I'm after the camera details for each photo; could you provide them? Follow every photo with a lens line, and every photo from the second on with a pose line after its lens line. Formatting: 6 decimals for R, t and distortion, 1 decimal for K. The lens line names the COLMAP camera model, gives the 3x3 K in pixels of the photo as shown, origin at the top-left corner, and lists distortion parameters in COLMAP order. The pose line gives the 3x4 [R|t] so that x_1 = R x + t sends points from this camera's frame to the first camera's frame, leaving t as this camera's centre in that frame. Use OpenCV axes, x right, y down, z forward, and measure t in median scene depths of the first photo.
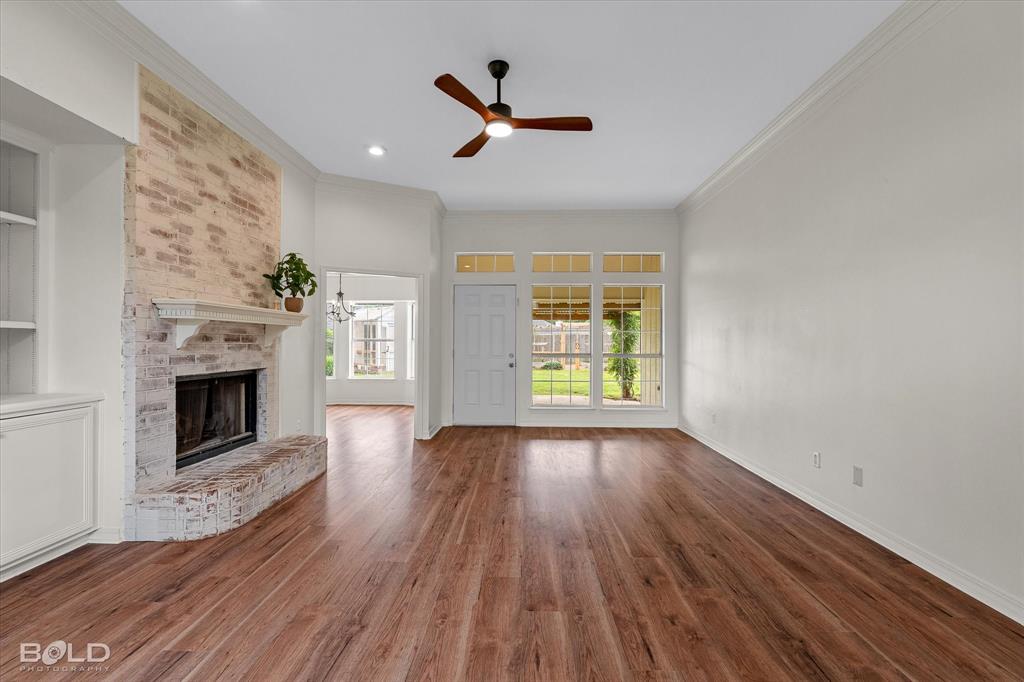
lens RADIAL K [[450.1, 0, 514.0], [0, 450.1, 339.4], [0, 0, 1]] dist [-0.002542, -0.000636]
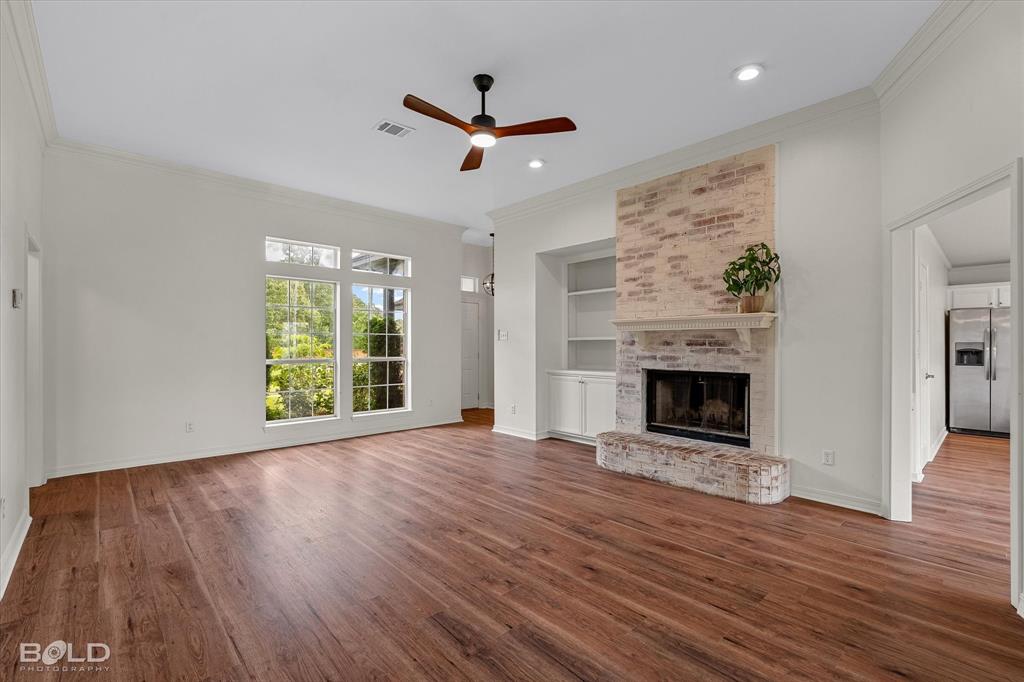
lens RADIAL K [[449.1, 0, 513.5], [0, 449.1, 342.8], [0, 0, 1]] dist [-0.004339, 0.000234]
pose [[-0.714076, -0.006299, -0.700040, 0.627421], [0.003056, 0.999922, -0.012115, 0.011629], [0.700062, -0.010790, -0.714001, 1.756372]]
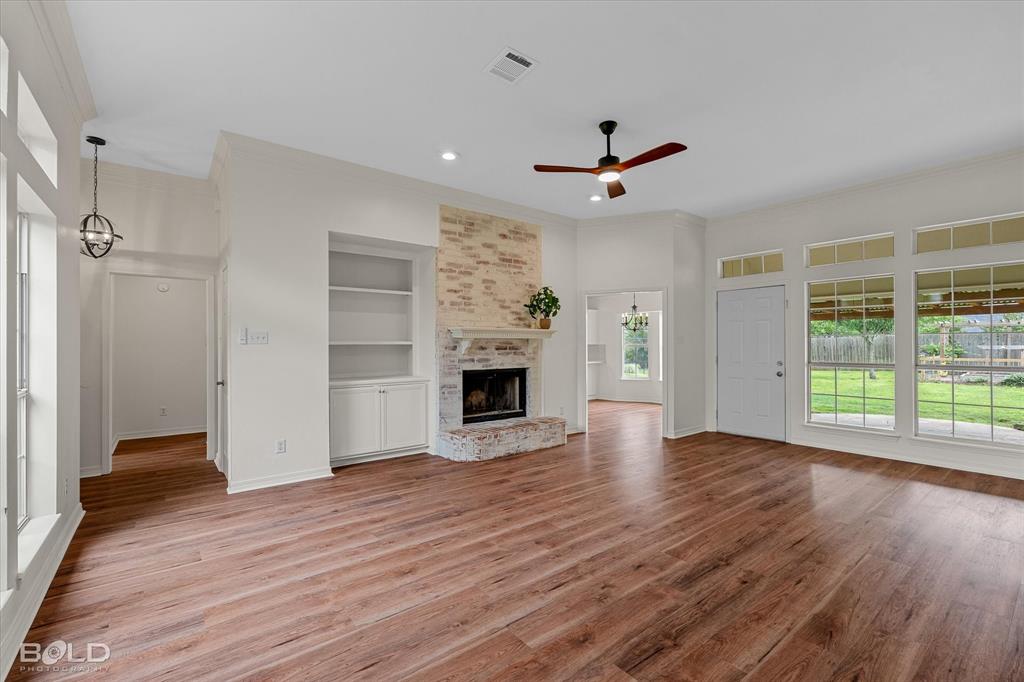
lens RADIAL K [[446.0, 0, 512.0], [0, 446.0, 341.0], [0, 0, 1]] dist [-0.001192, -0.000018]
pose [[0.638357, -0.012519, -0.769638, 0.709740], [0.010308, 0.999917, -0.007716, -0.016455], [0.769671, -0.003008, 0.638434, 0.029047]]
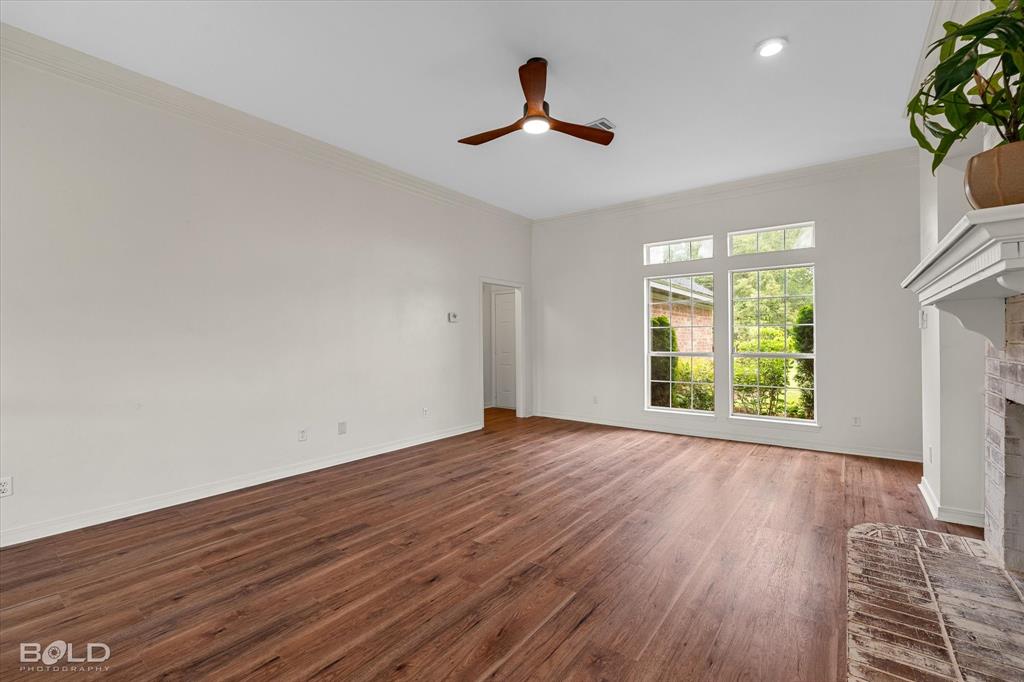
lens RADIAL K [[449.1, 0, 513.5], [0, 449.1, 342.8], [0, 0, 1]] dist [-0.004339, 0.000234]
pose [[-0.817749, -0.003892, 0.575562, -0.550082], [-0.002940, 0.999992, 0.002585, 0.010161], [-0.575567, 0.000422, -0.817754, 1.806115]]
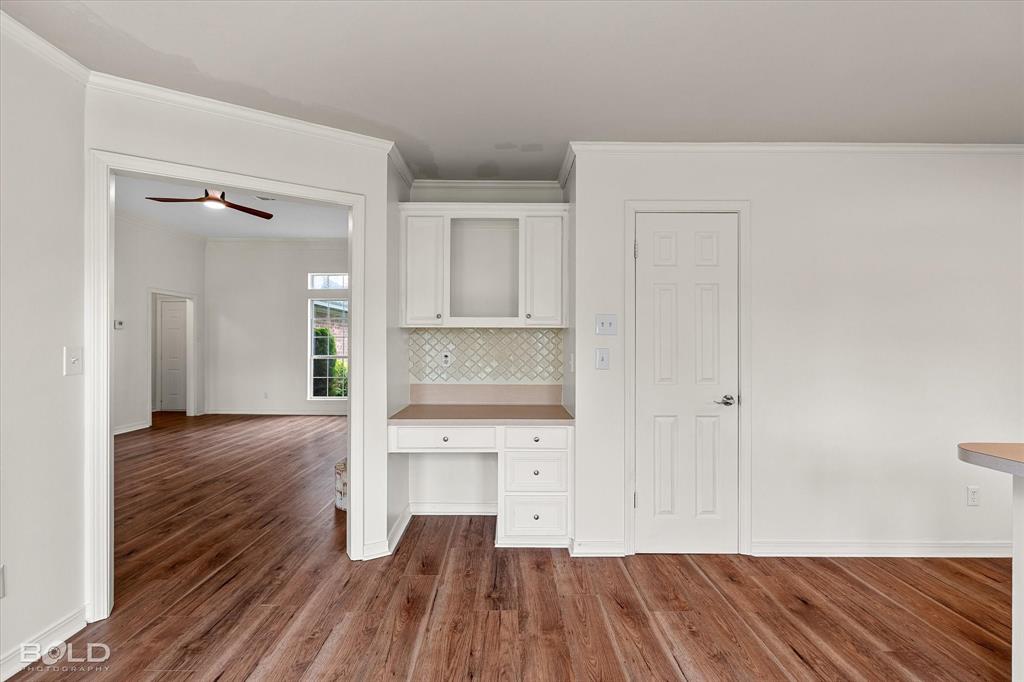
lens RADIAL K [[453.6, 0, 506.5], [0, 453.6, 342.5], [0, 0, 1]] dist [-0.000373, -0.000051]
pose [[-0.999645, -0.005503, -0.026069, -0.957525], [-0.005091, 0.999862, -0.015842, 0.014234], [0.026152, -0.015703, -0.999535, 2.499891]]
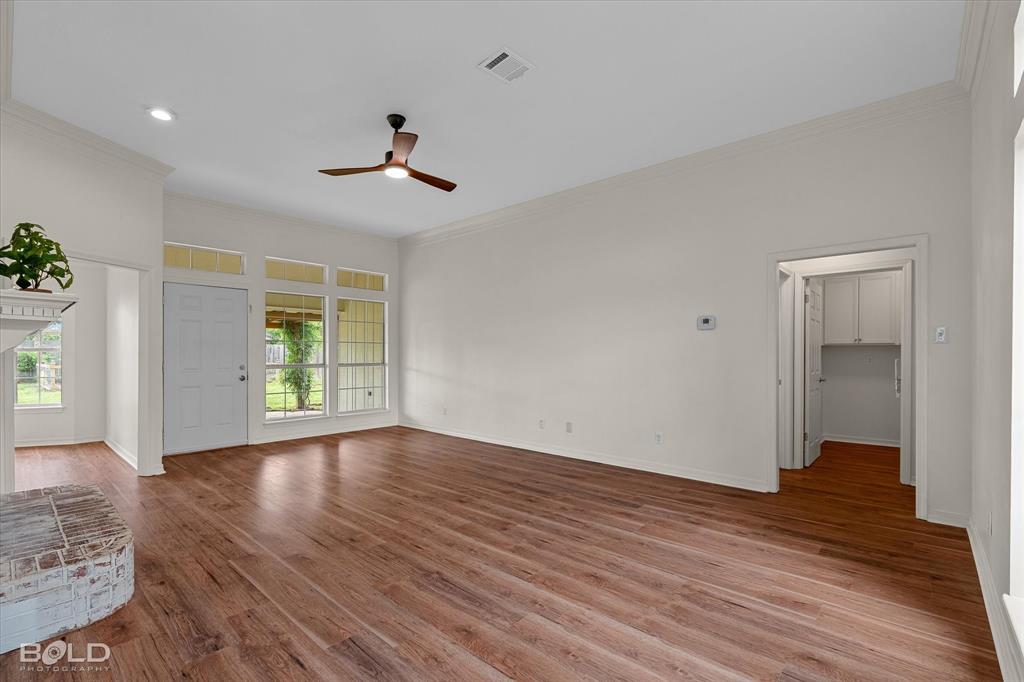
lens RADIAL K [[459.6, 0, 509.5], [0, 459.6, 355.4], [0, 0, 1]] dist [-0.003817, -0.000554]
pose [[0.648434, -0.006800, 0.761240, -0.745668], [-0.004016, 0.999916, 0.012352, -0.004653], [-0.761260, -0.011067, 0.648352, -0.007675]]
